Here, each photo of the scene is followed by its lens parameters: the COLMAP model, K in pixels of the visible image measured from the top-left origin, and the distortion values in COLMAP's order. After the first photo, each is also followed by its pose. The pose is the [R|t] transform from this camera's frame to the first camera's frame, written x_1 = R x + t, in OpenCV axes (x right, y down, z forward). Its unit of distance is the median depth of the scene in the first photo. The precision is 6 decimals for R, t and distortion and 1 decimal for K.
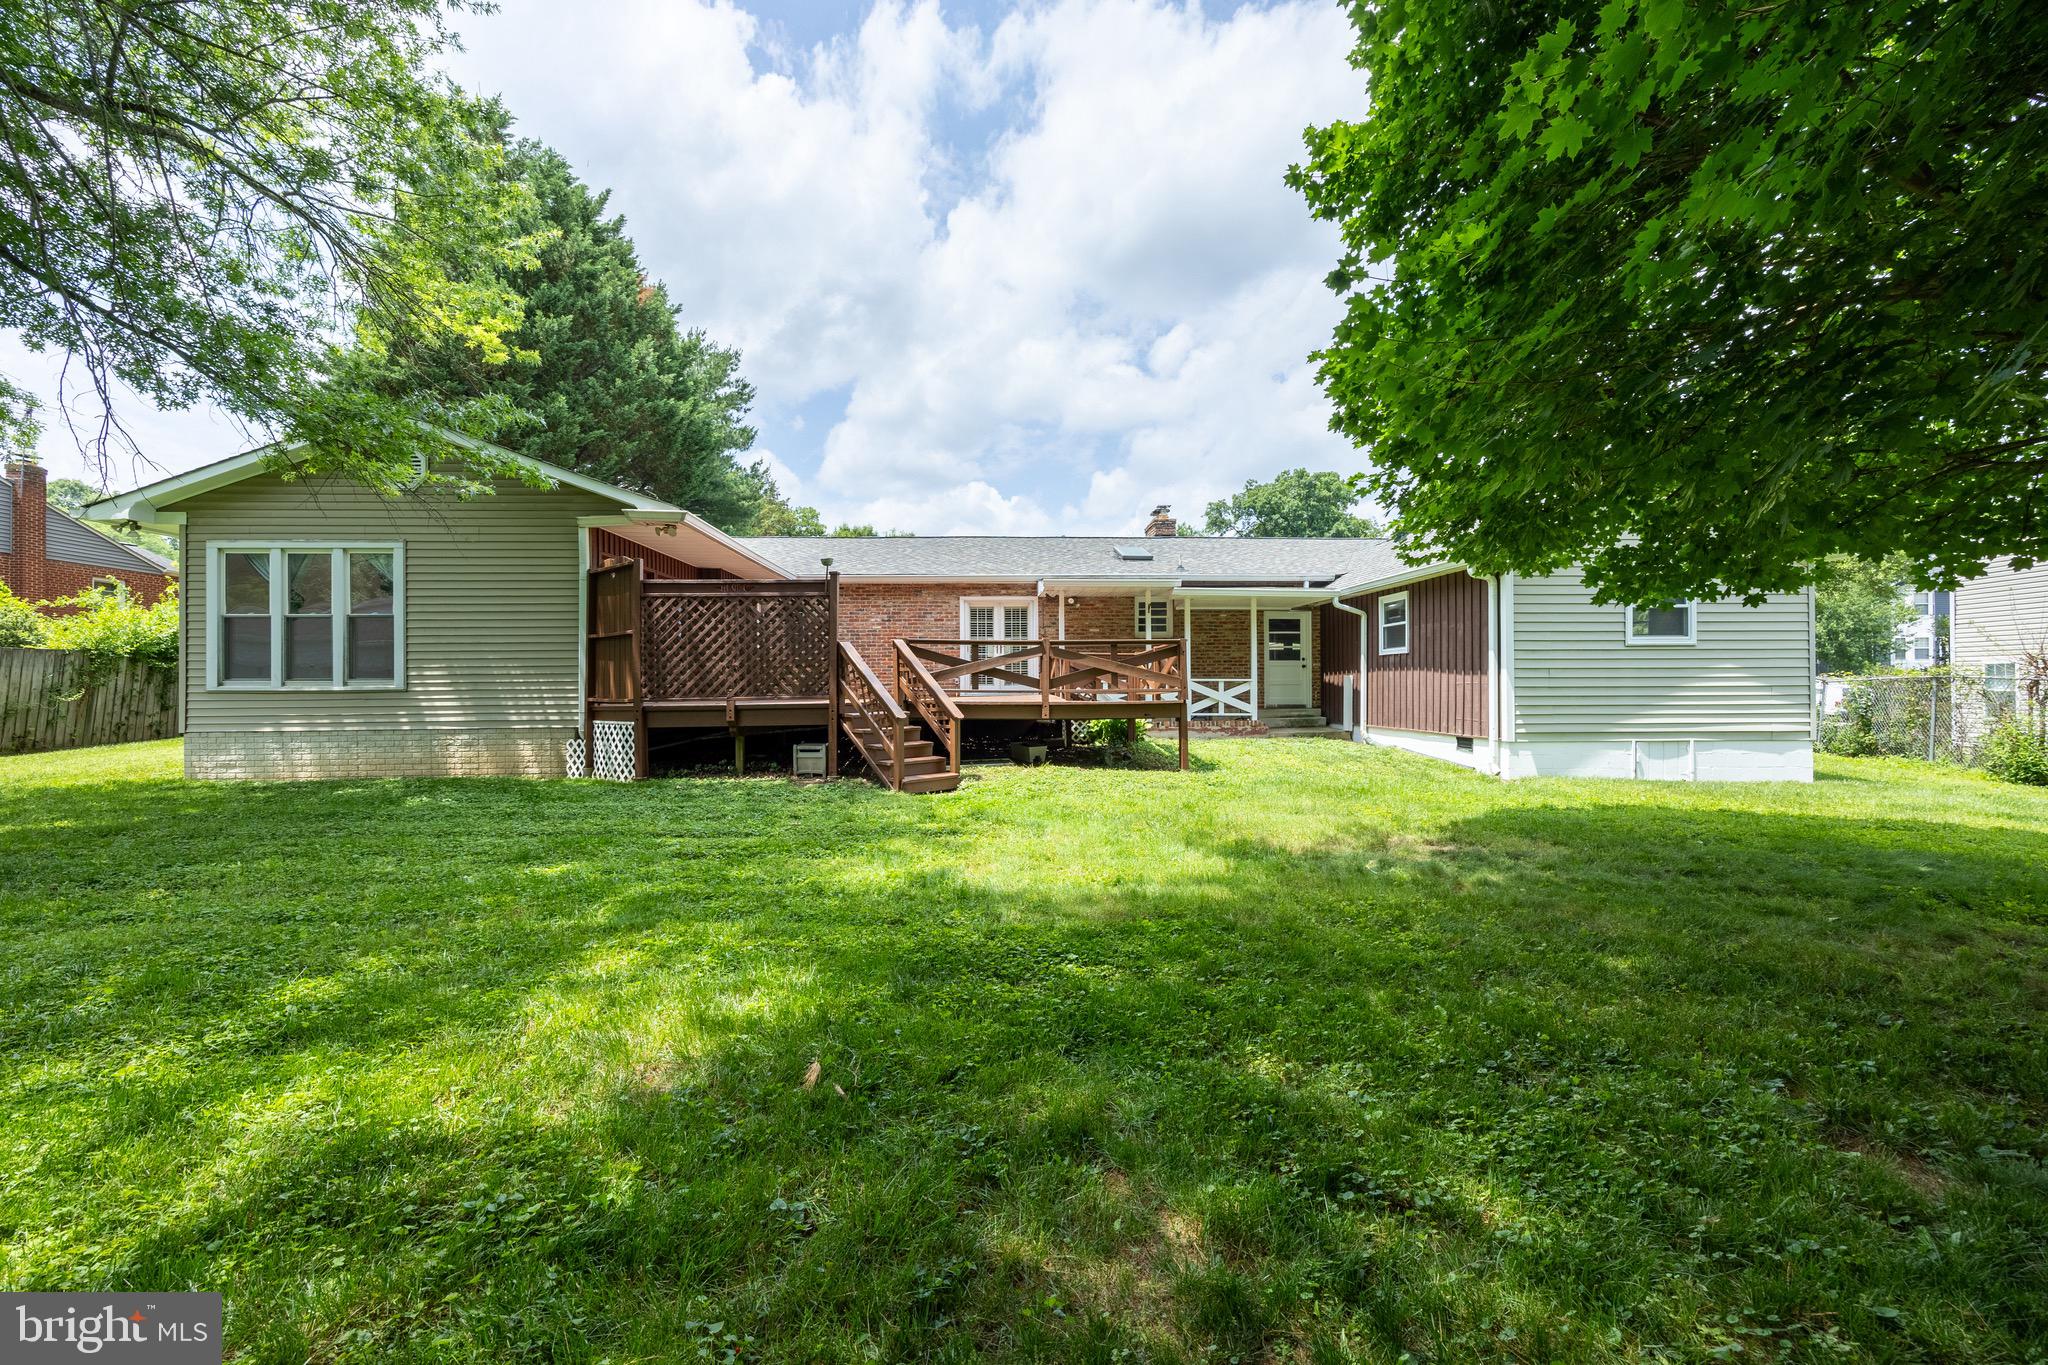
lens RADIAL K [[788.9, 0, 1024.0], [0, 788.9, 682.5], [0, 0, 1]] dist [-0.000746, -0.000069]
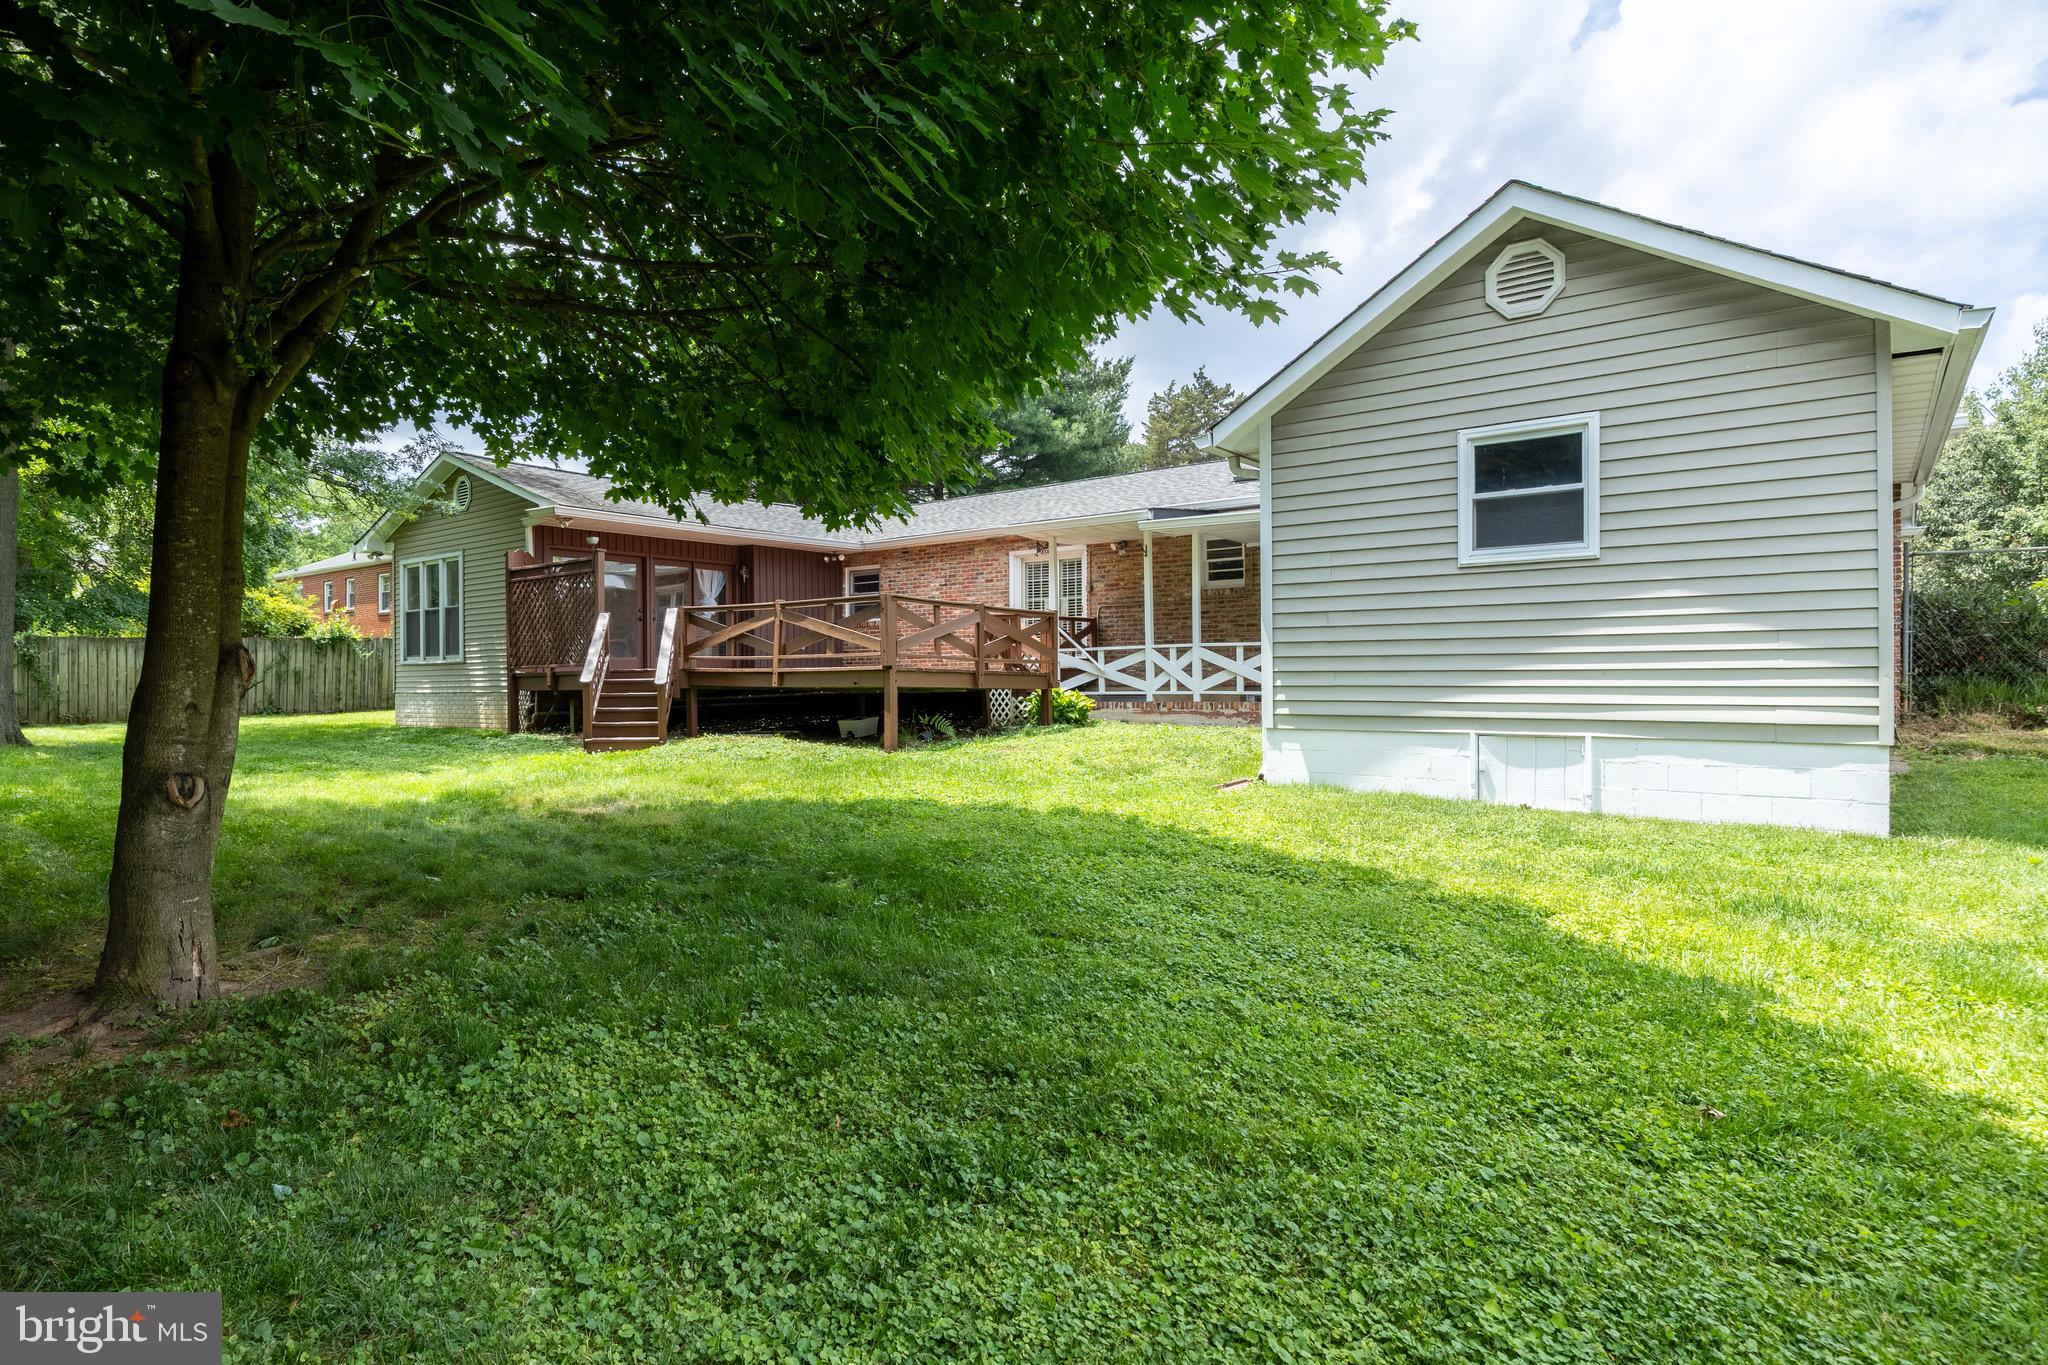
lens RADIAL K [[1104.8, 0, 1024.0], [0, 1104.8, 682.5], [0, 0, 1]] dist [0.000866, 0.000079]
pose [[0.762198, 0.001708, -0.647341, 1.041840], [0.007112, 0.999914, 0.011013, 0.026285], [0.647304, -0.012998, 0.762121, 0.178341]]
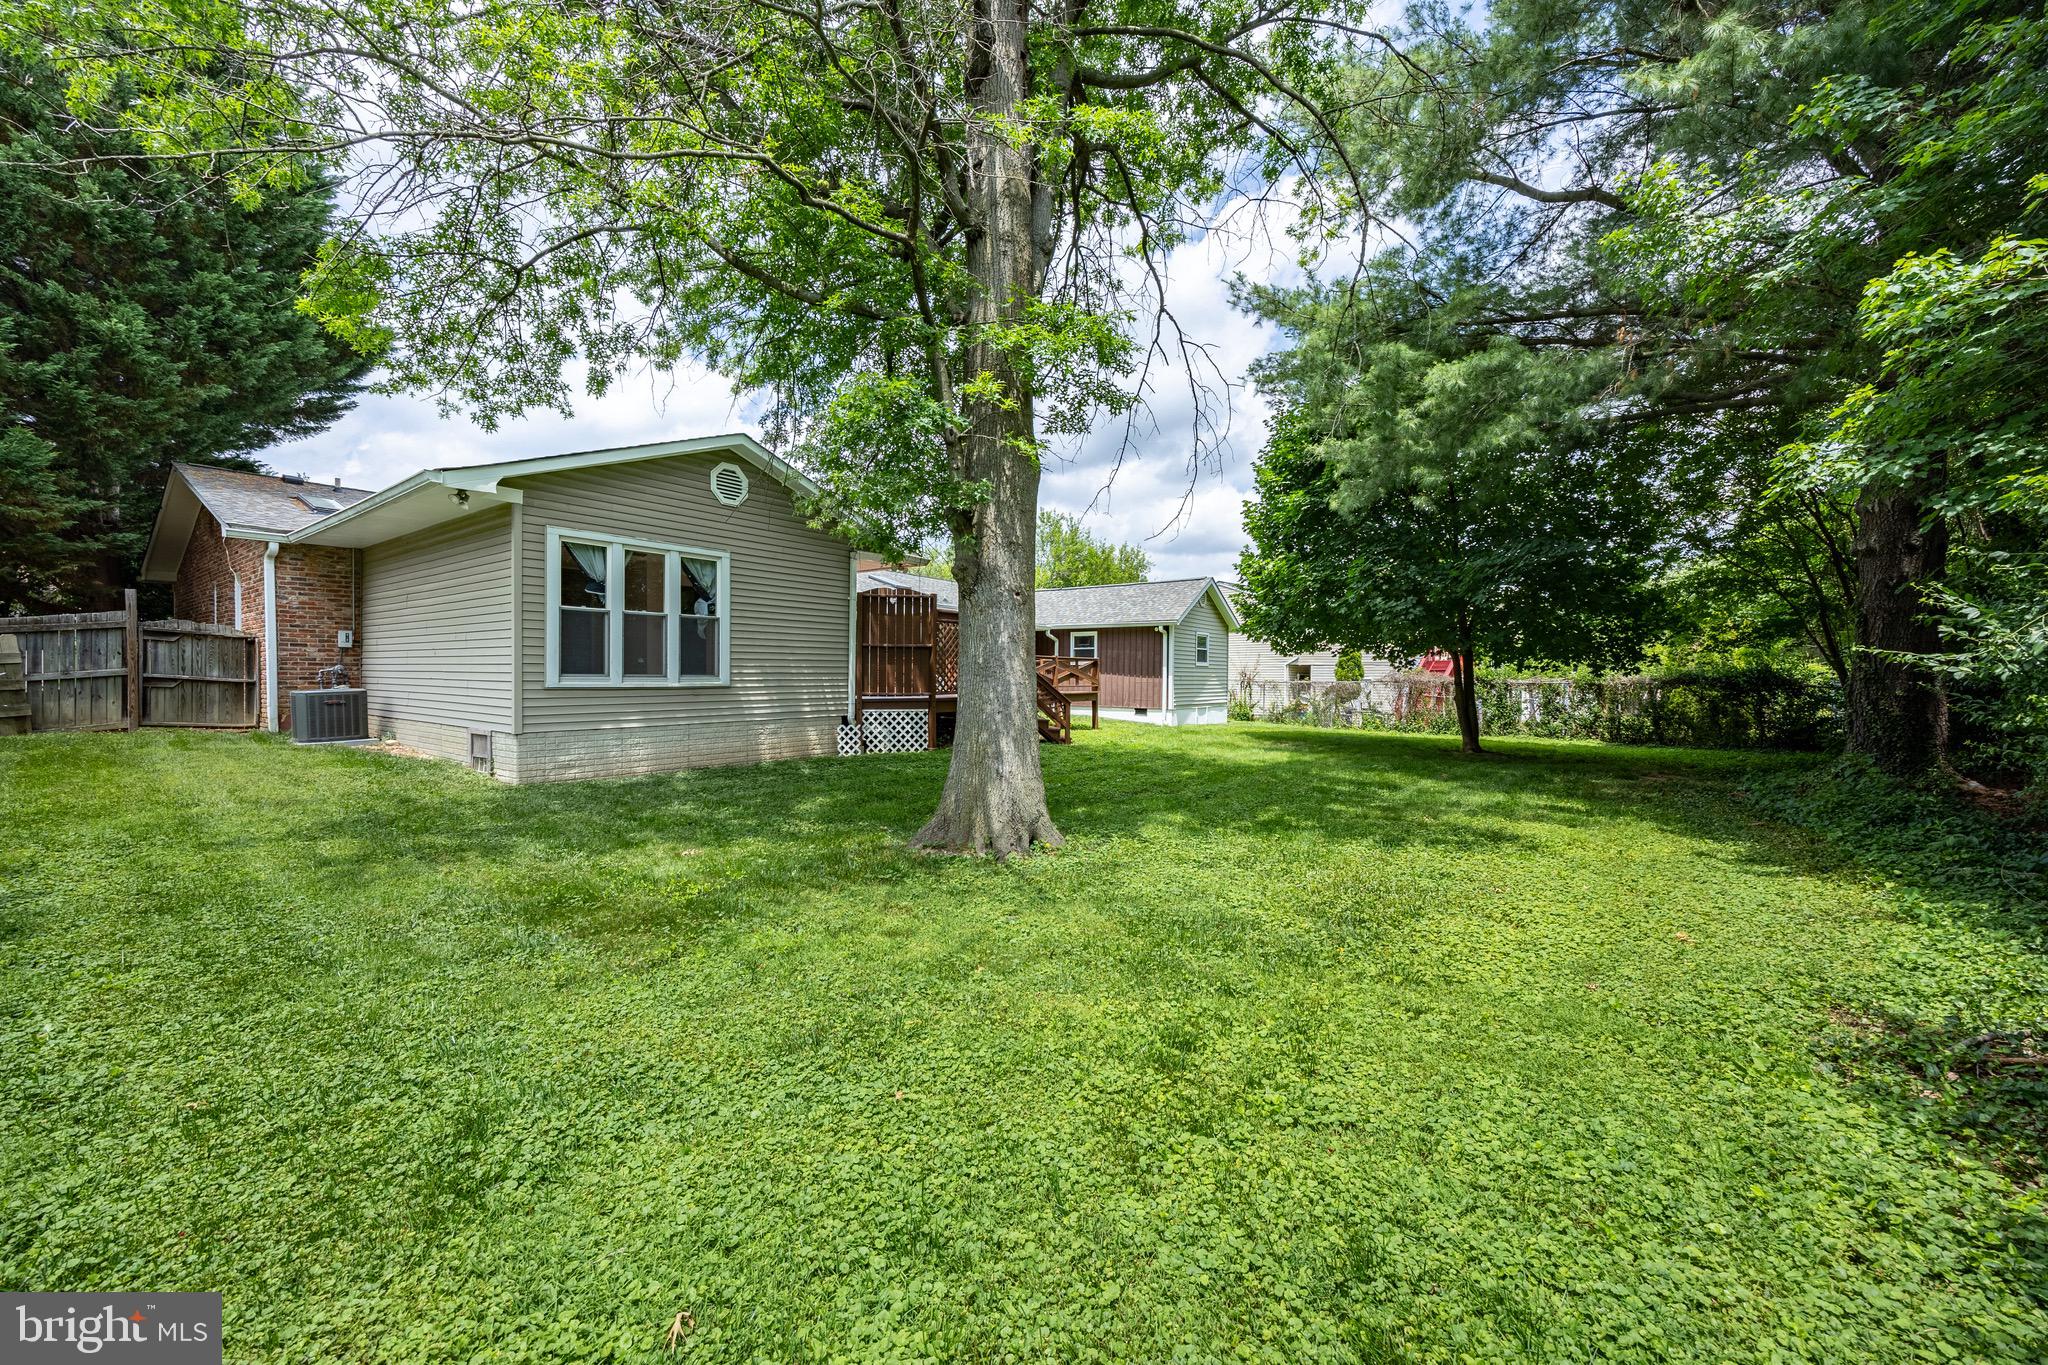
lens RADIAL K [[788.9, 0, 1024.0], [0, 788.9, 682.5], [0, 0, 1]] dist [-0.000746, -0.000069]
pose [[0.626970, 0.001923, 0.779041, -1.278289], [-0.010887, 0.999921, 0.006293, -0.006052], [-0.778967, -0.012427, 0.626941, -0.022301]]
